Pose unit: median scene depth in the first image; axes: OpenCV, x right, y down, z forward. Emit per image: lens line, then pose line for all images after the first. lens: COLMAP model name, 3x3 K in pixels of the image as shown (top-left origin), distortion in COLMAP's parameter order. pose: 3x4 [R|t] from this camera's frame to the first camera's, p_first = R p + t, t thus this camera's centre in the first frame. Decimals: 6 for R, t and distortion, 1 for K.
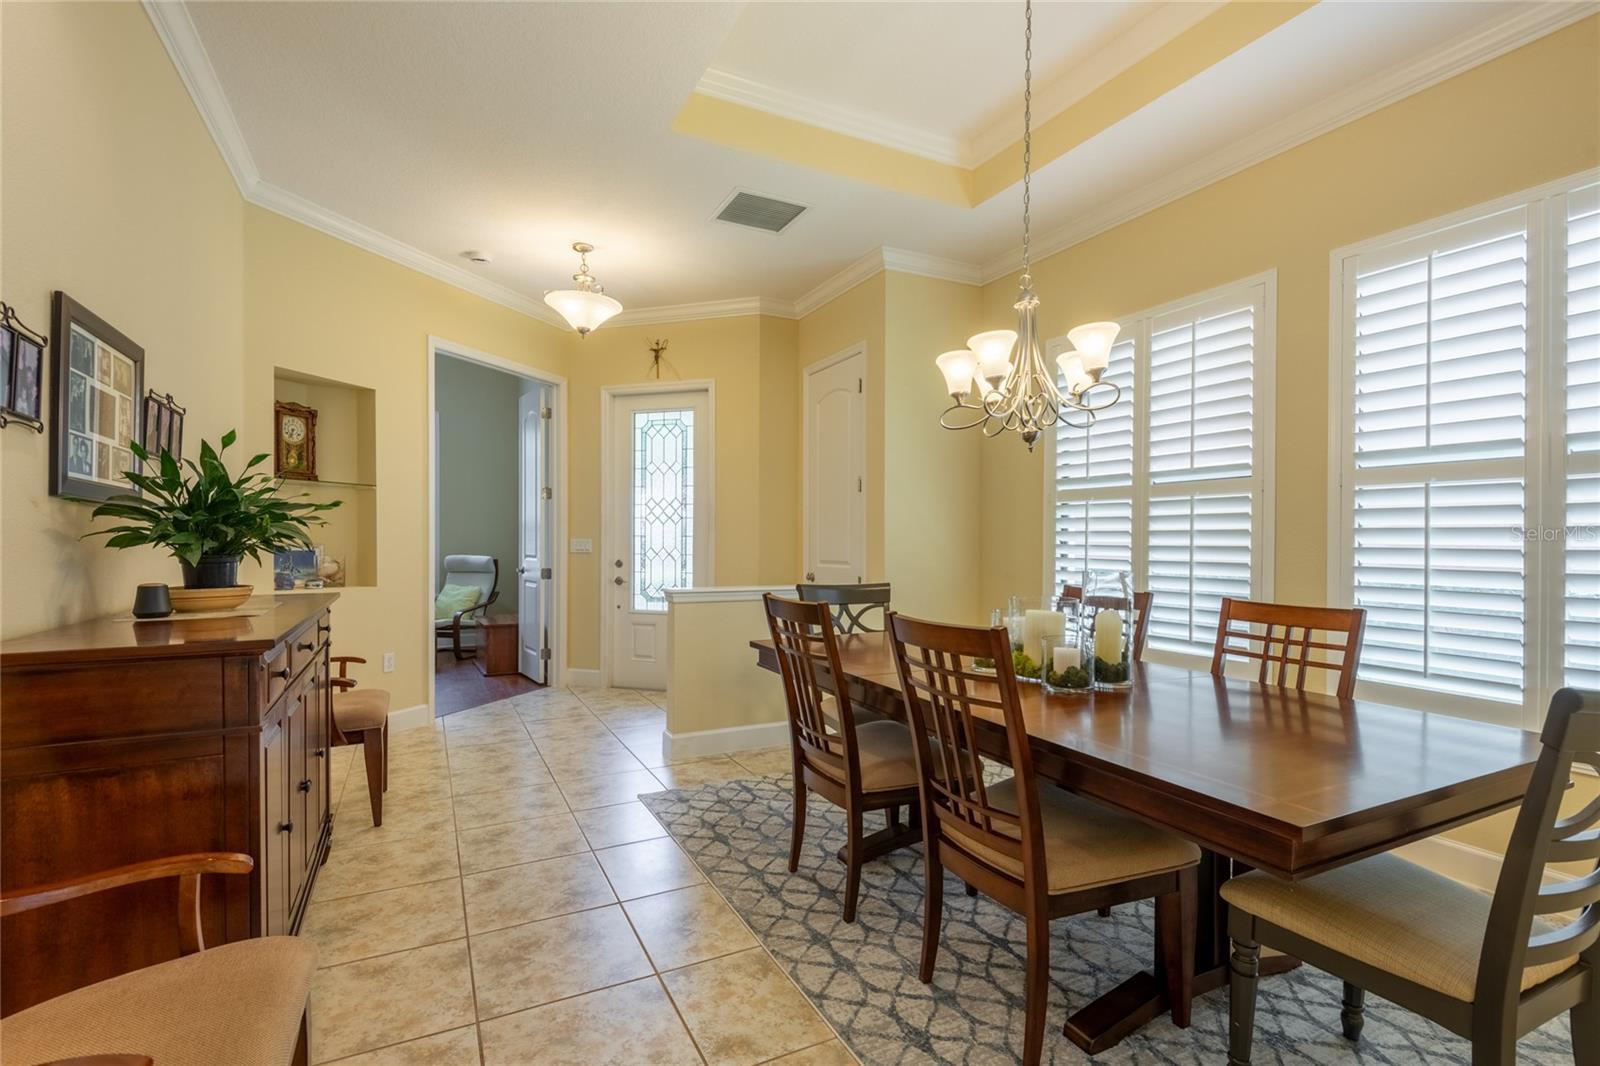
lens RADIAL K [[732.8, 0, 802.9], [0, 732.8, 533.6], [0, 0, 1]] dist [0.026963, -0.017760]
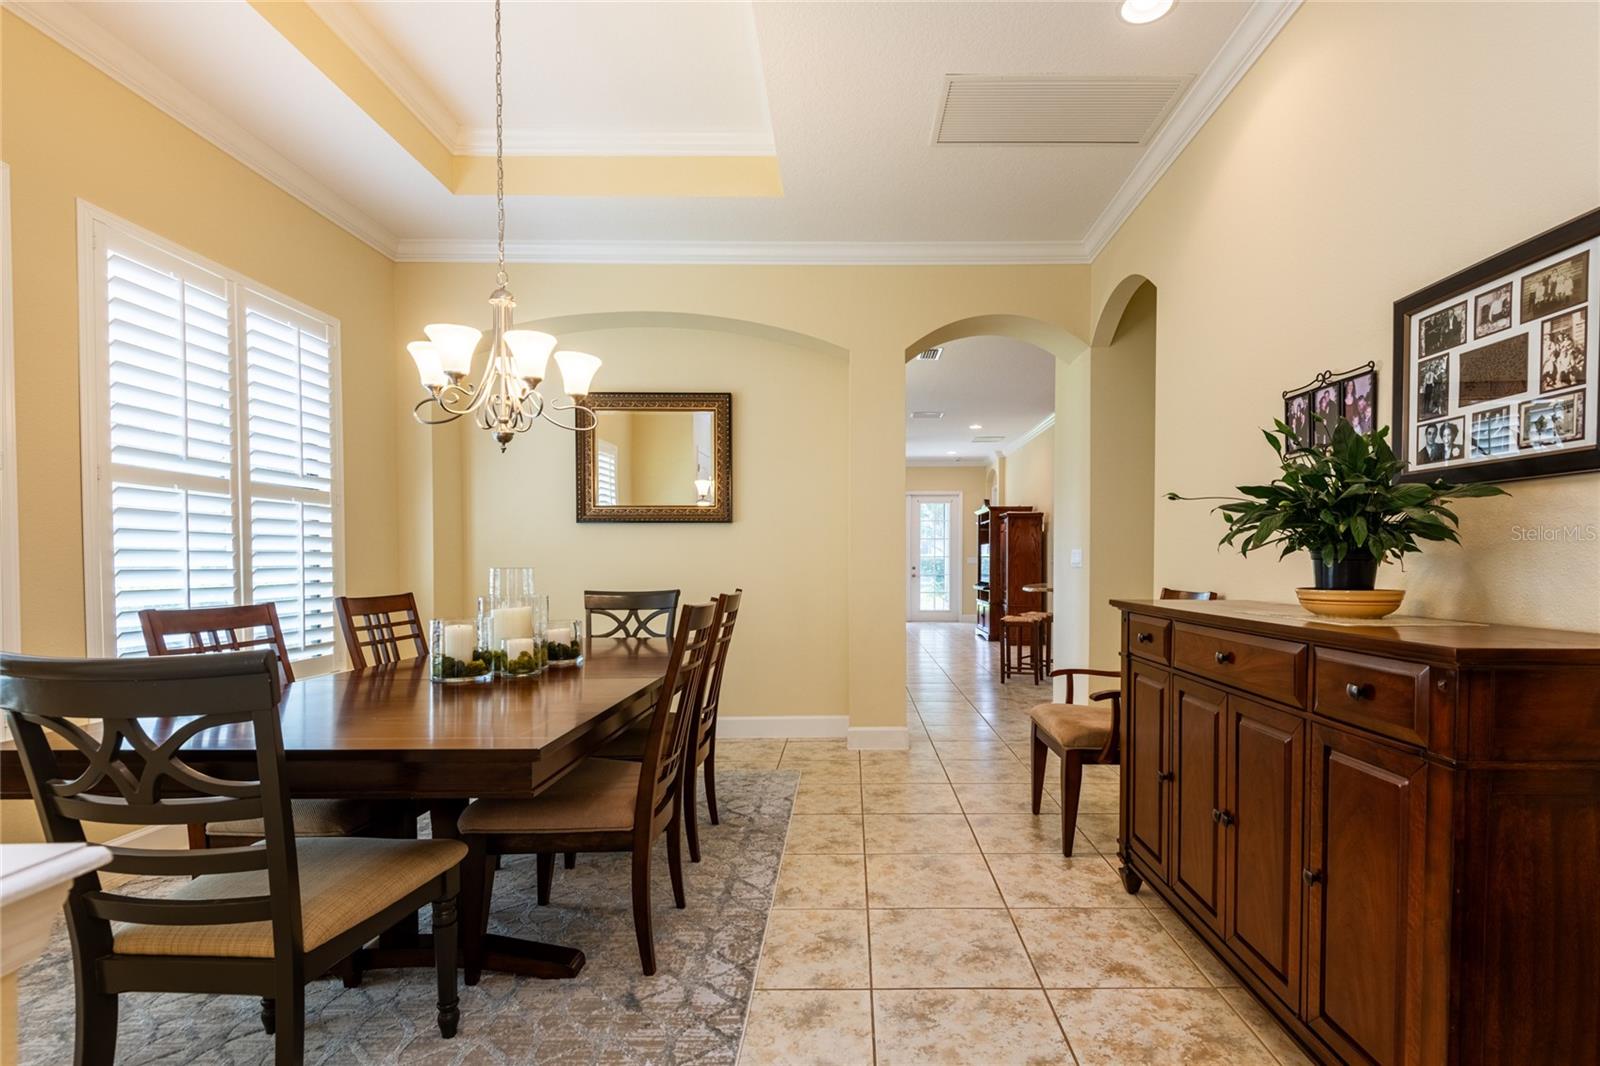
lens RADIAL K [[732.8, 0, 852.0], [0, 732.8, 571.7], [0, 0, 1]] dist [0.026963, -0.017760]
pose [[-0.889816, -0.011183, 0.456182, -0.474650], [-0.007328, 0.999921, 0.010217, 0.030381], [-0.456260, 0.005748, -0.889828, 1.382790]]
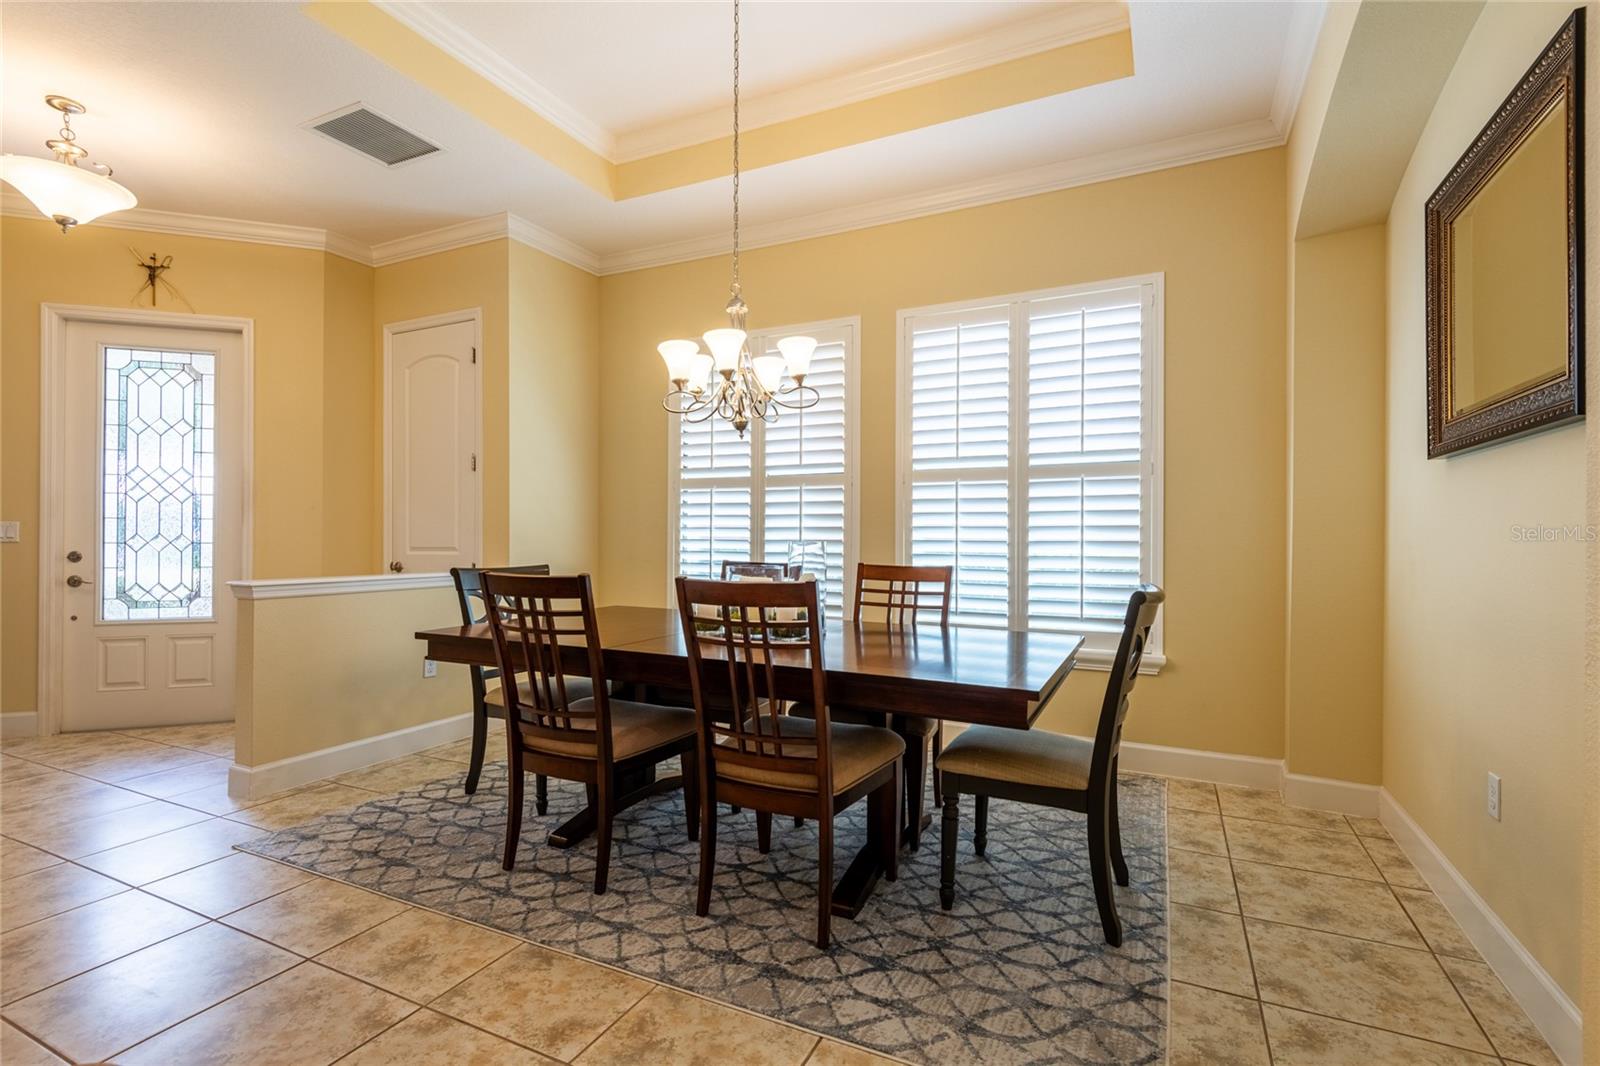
lens RADIAL K [[732.8, 0, 798.8], [0, 732.8, 522.1], [0, 0, 1]] dist [0.026963, -0.017760]
pose [[0.799691, 0.008189, 0.600356, -0.249872], [-0.004097, 0.999958, -0.008183, 0.022170], [-0.600398, 0.004084, 0.799691, 0.026663]]
